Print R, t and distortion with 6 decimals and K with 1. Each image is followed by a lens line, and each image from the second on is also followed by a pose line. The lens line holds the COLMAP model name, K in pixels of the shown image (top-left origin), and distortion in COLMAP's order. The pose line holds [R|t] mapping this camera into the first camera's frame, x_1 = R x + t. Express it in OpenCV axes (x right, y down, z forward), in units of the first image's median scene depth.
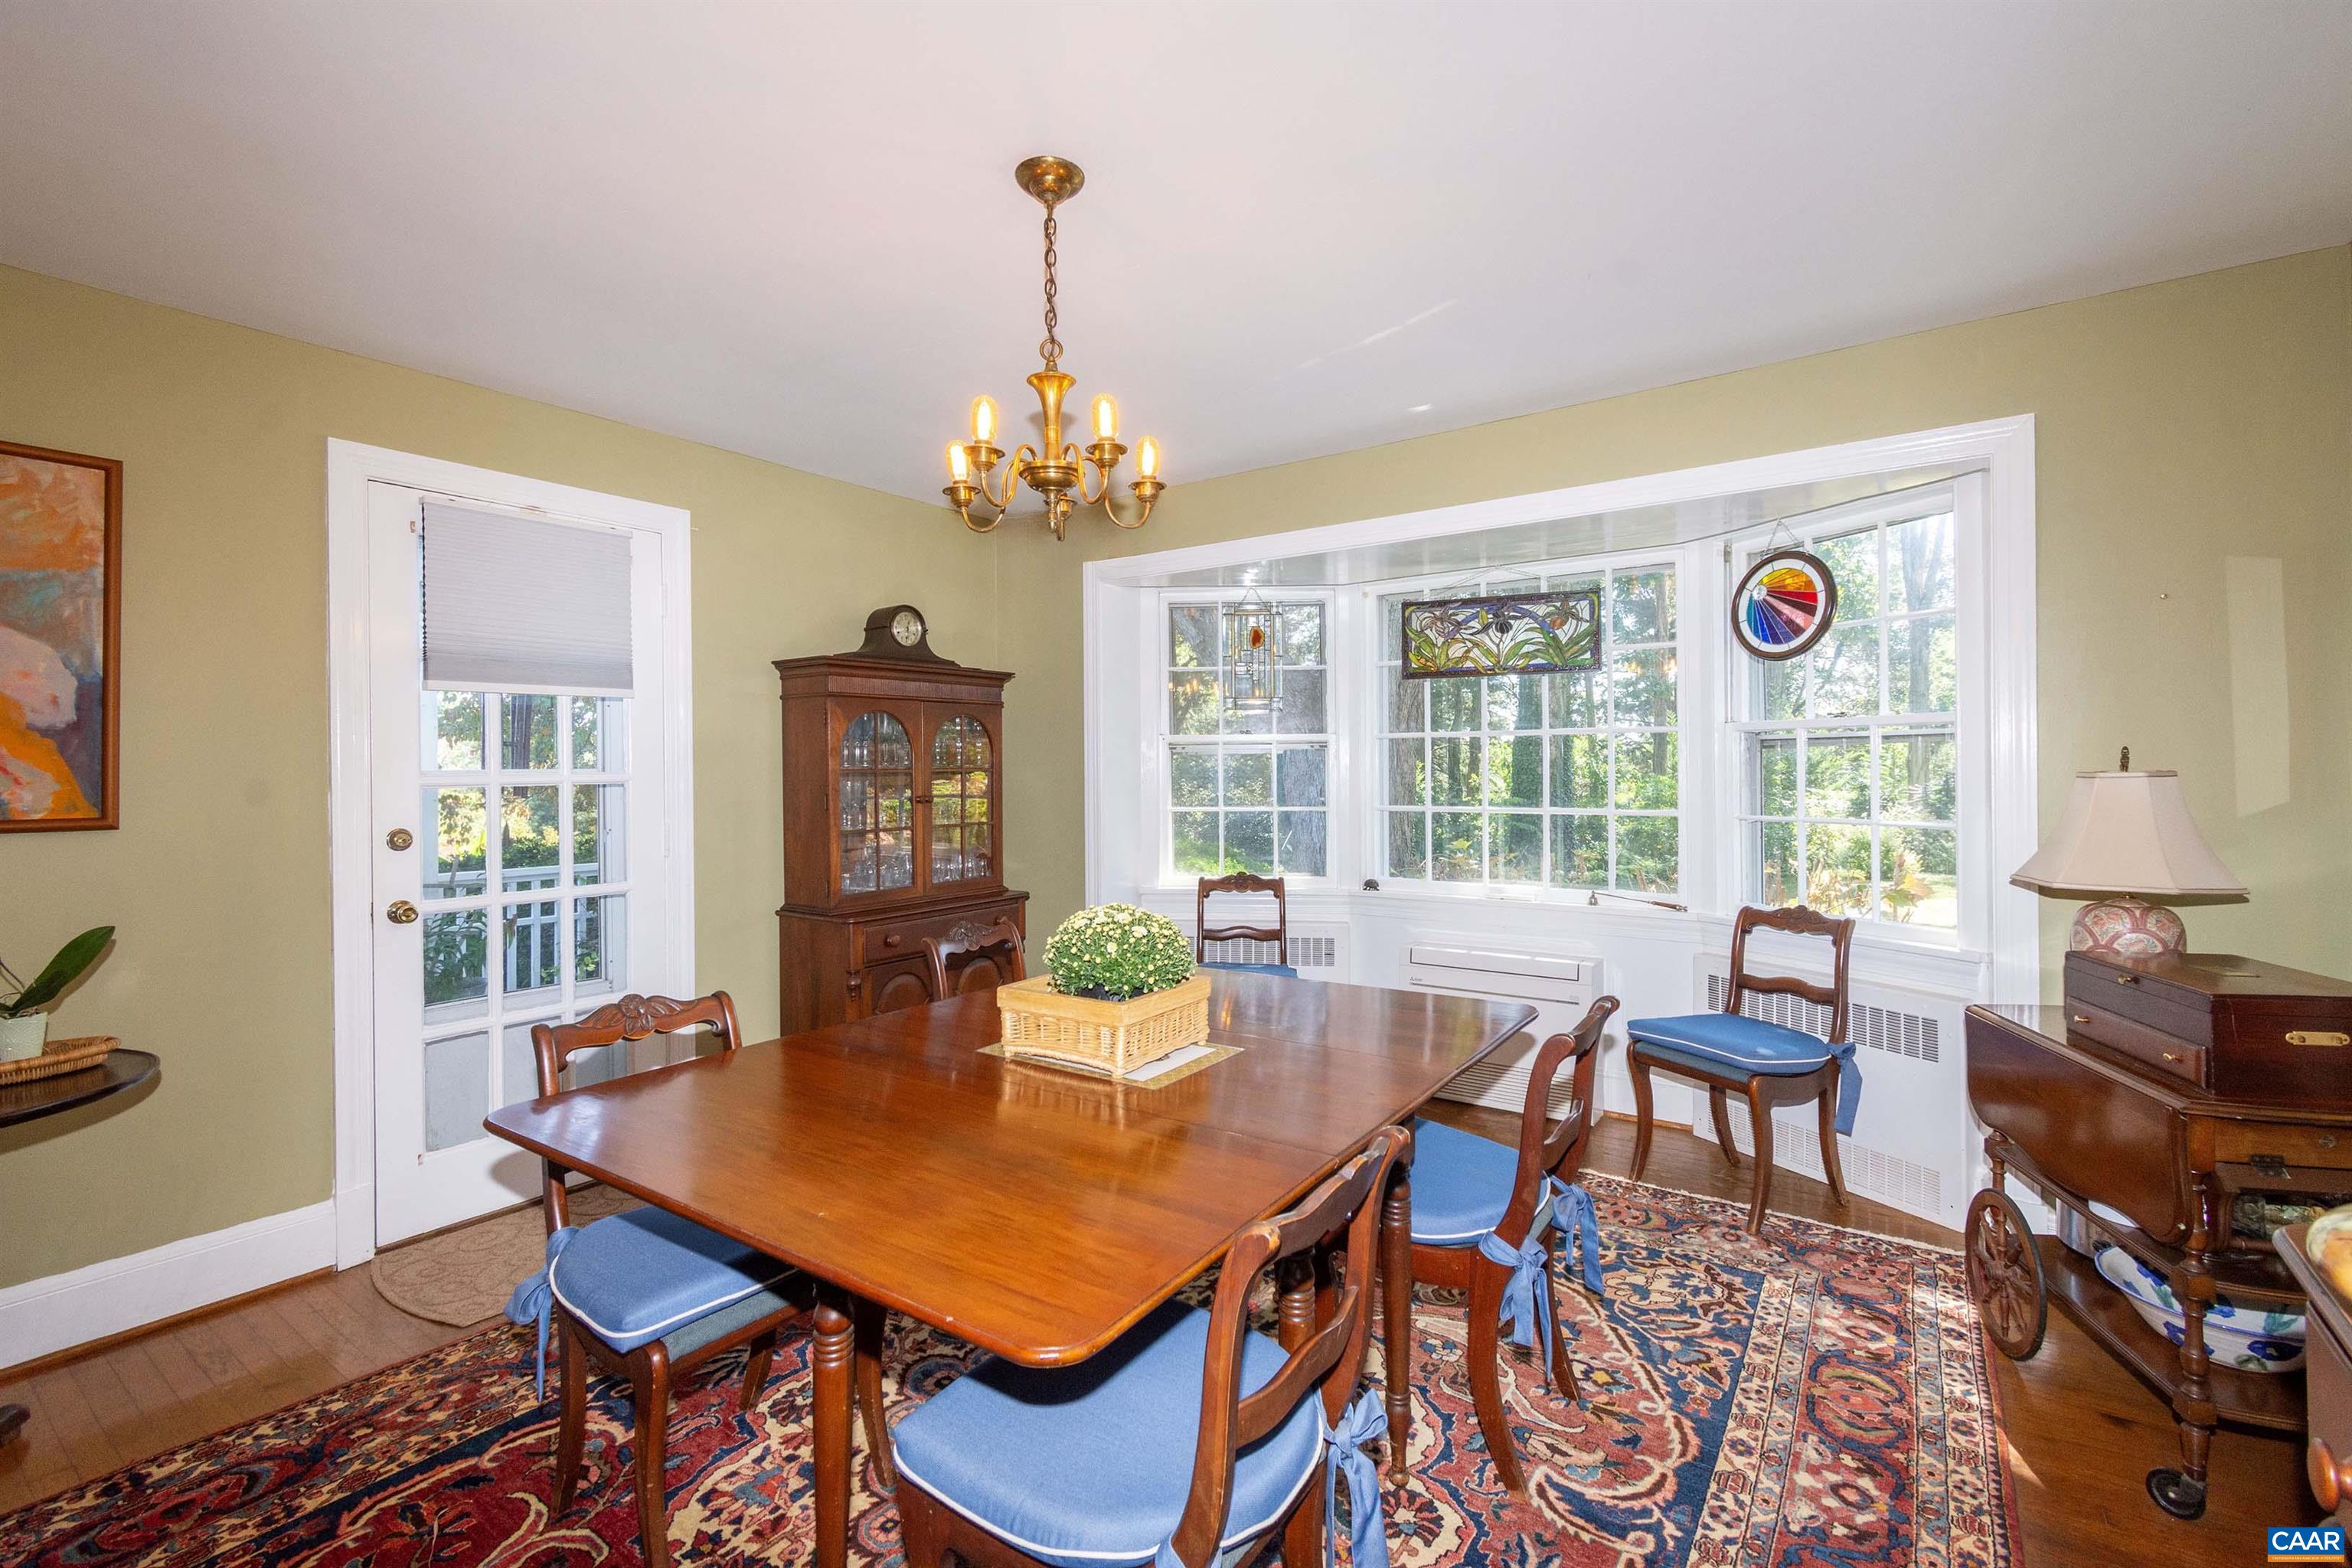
lens RADIAL K [[1038.7, 0, 1164.5], [0, 1038.7, 772.2], [0, 0, 1]] dist [0.003766, -0.001543]
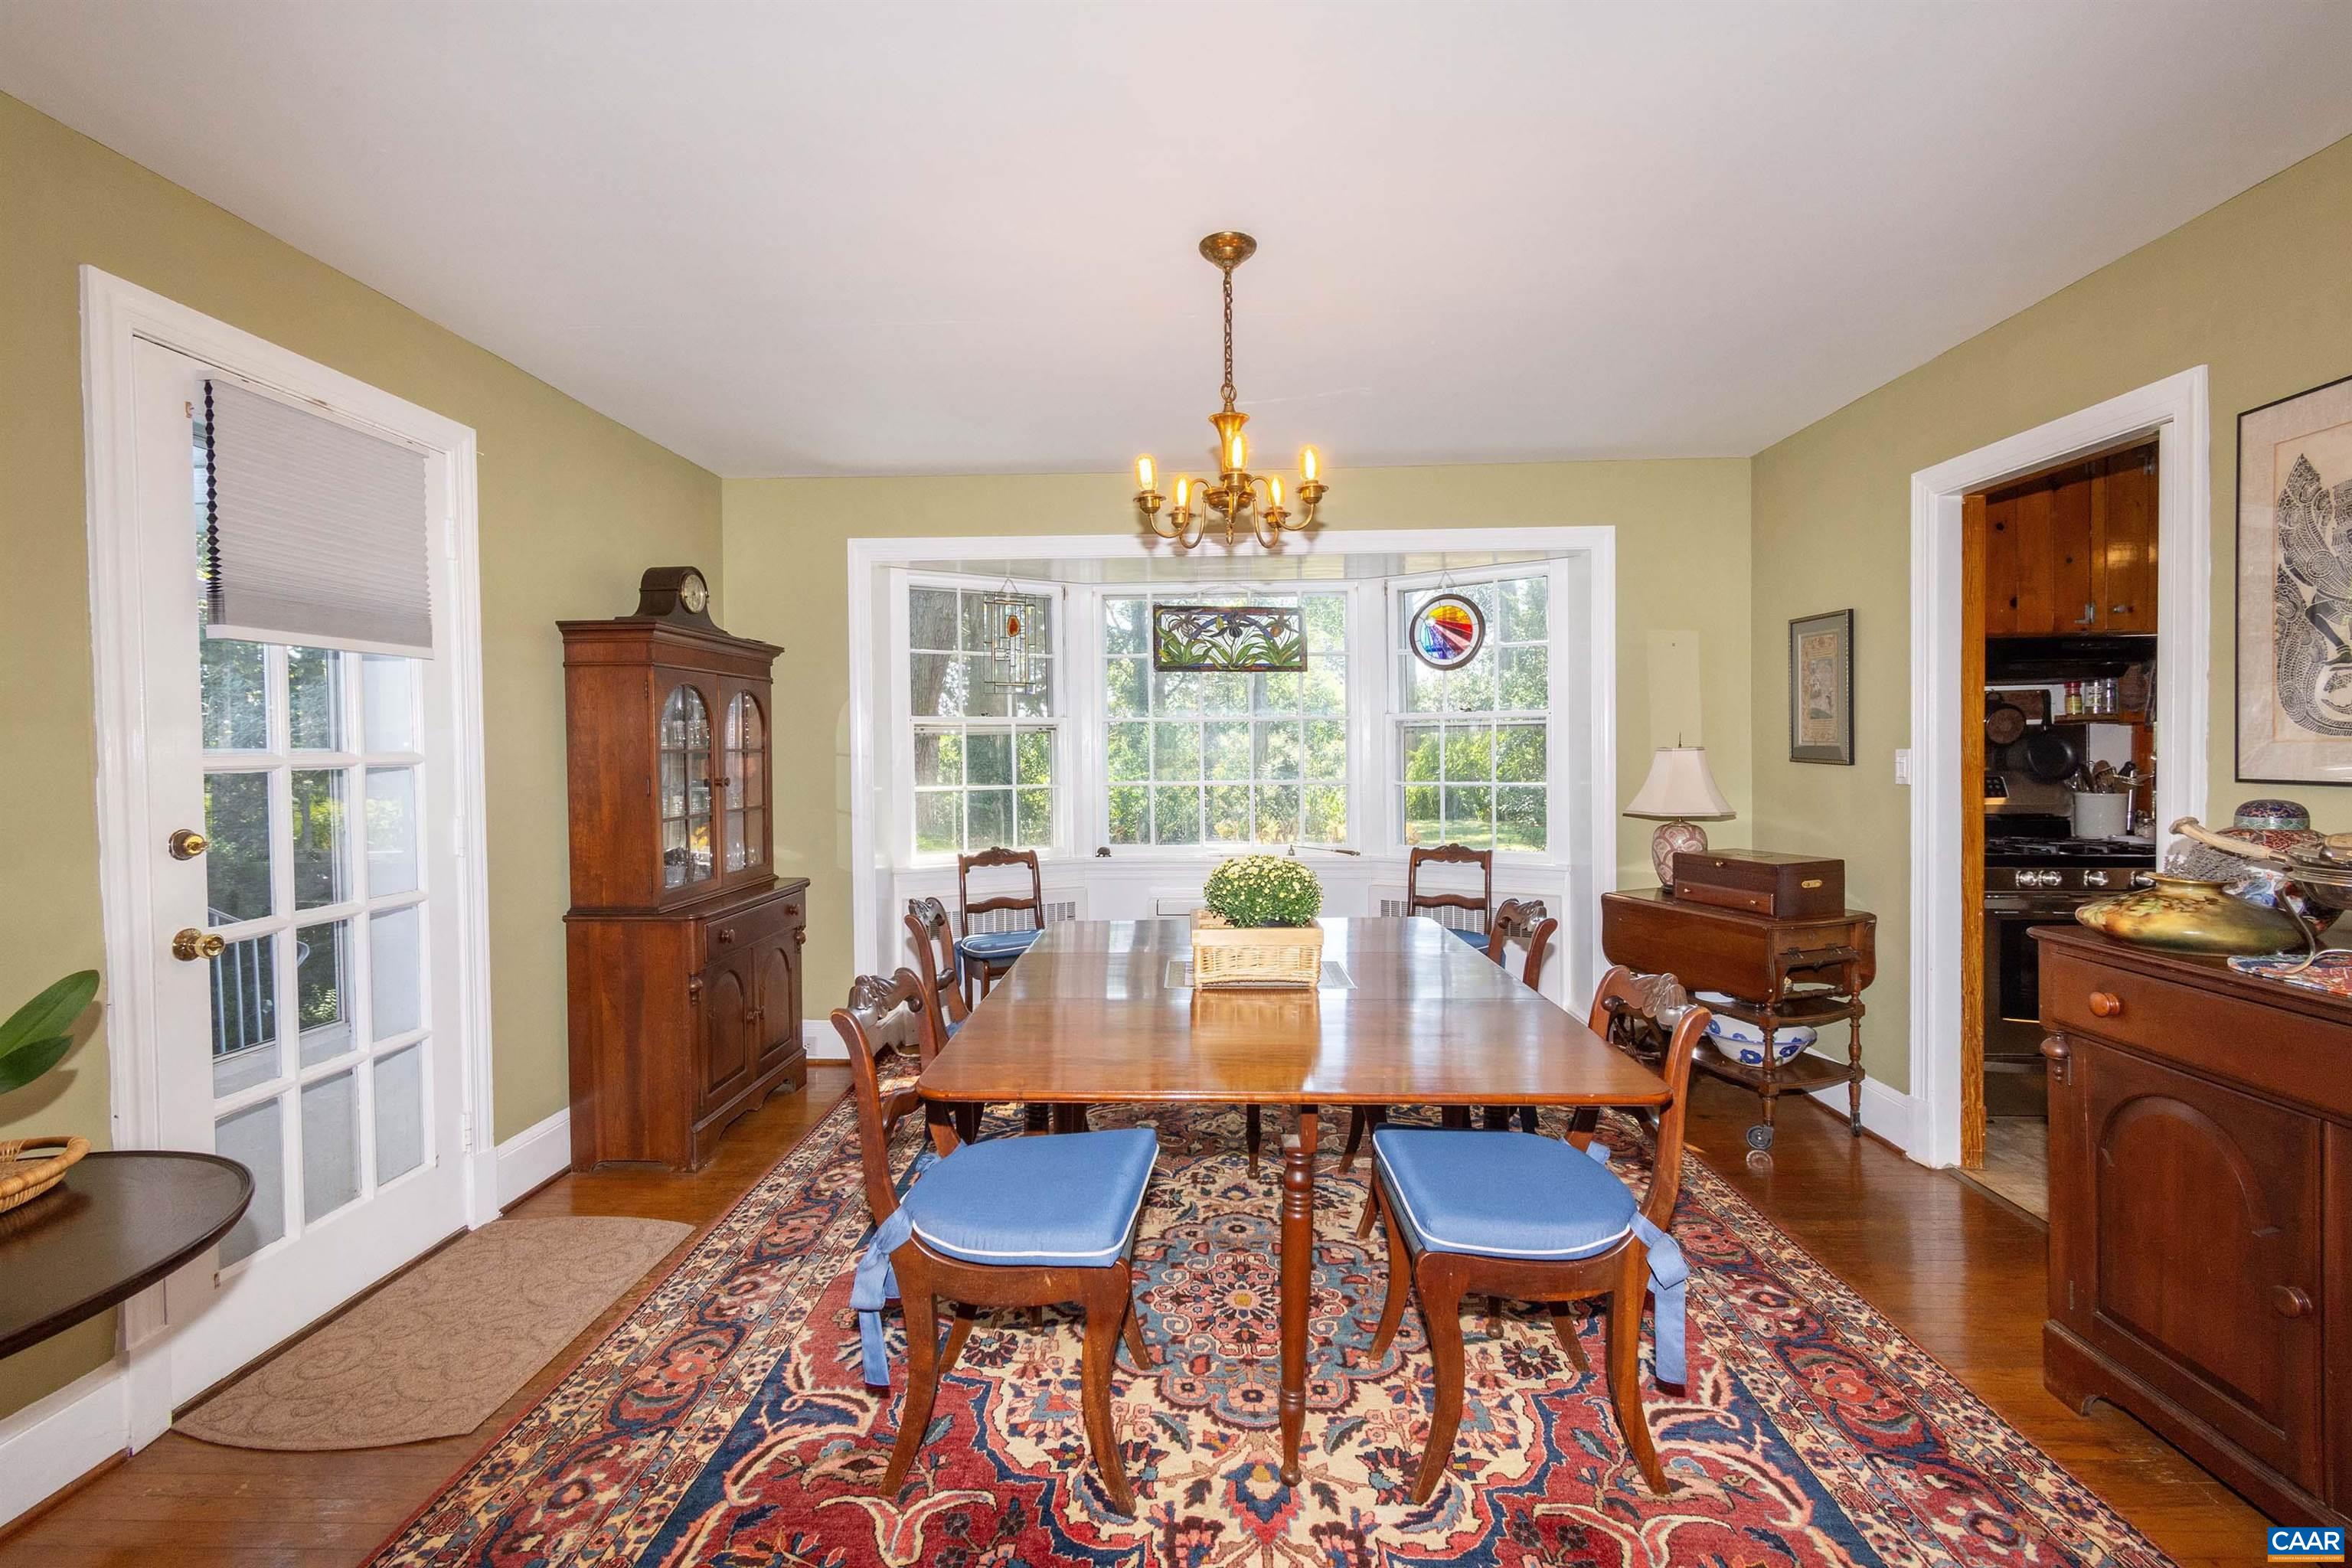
lens RADIAL K [[1038.7, 0, 1179.7], [0, 1038.7, 774.0], [0, 0, 1]] dist [0.003766, -0.001543]
pose [[0.835551, -0.014400, 0.549223, -0.447609], [0.006409, 0.999844, 0.016464, 0.006905], [-0.549375, -0.010237, 0.835513, 0.017002]]
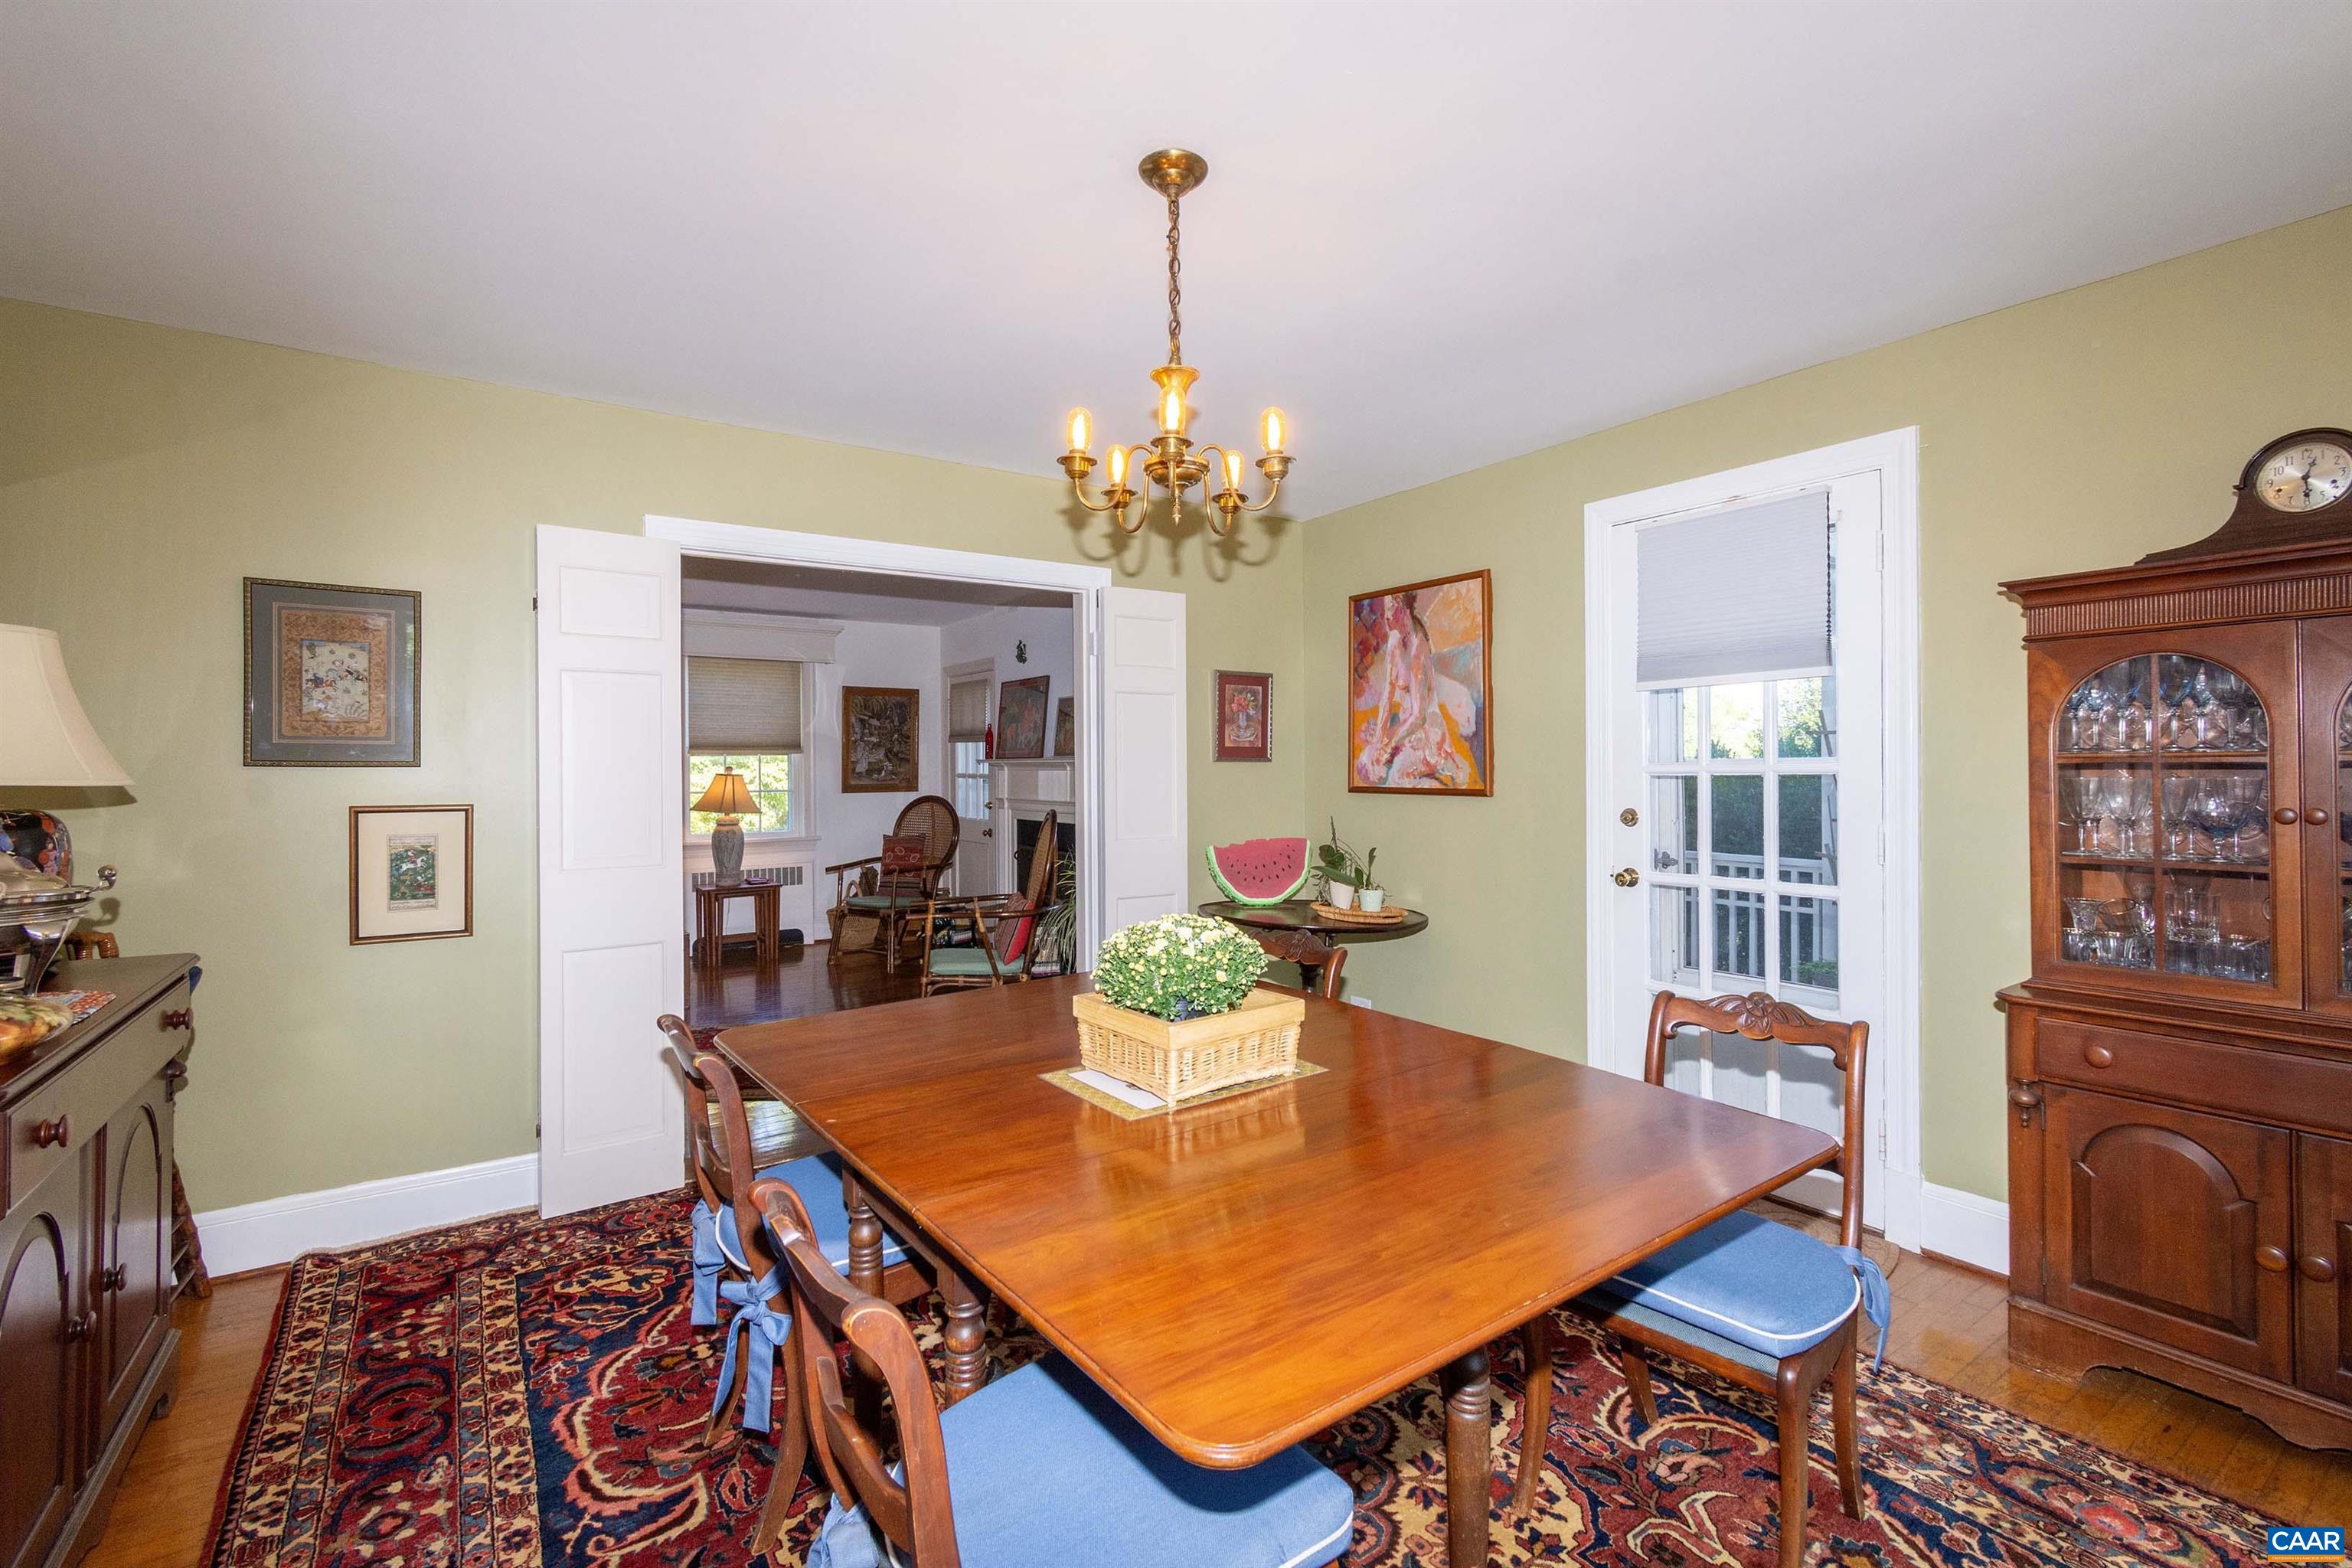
lens RADIAL K [[1038.7, 0, 1190.3], [0, 1038.7, 766.4], [0, 0, 1]] dist [0.003766, -0.001543]
pose [[-0.323518, 0.010592, -0.946163, 0.460089], [0.006161, 0.999940, 0.009087, -0.006287], [0.946202, -0.002890, -0.323563, 0.737626]]
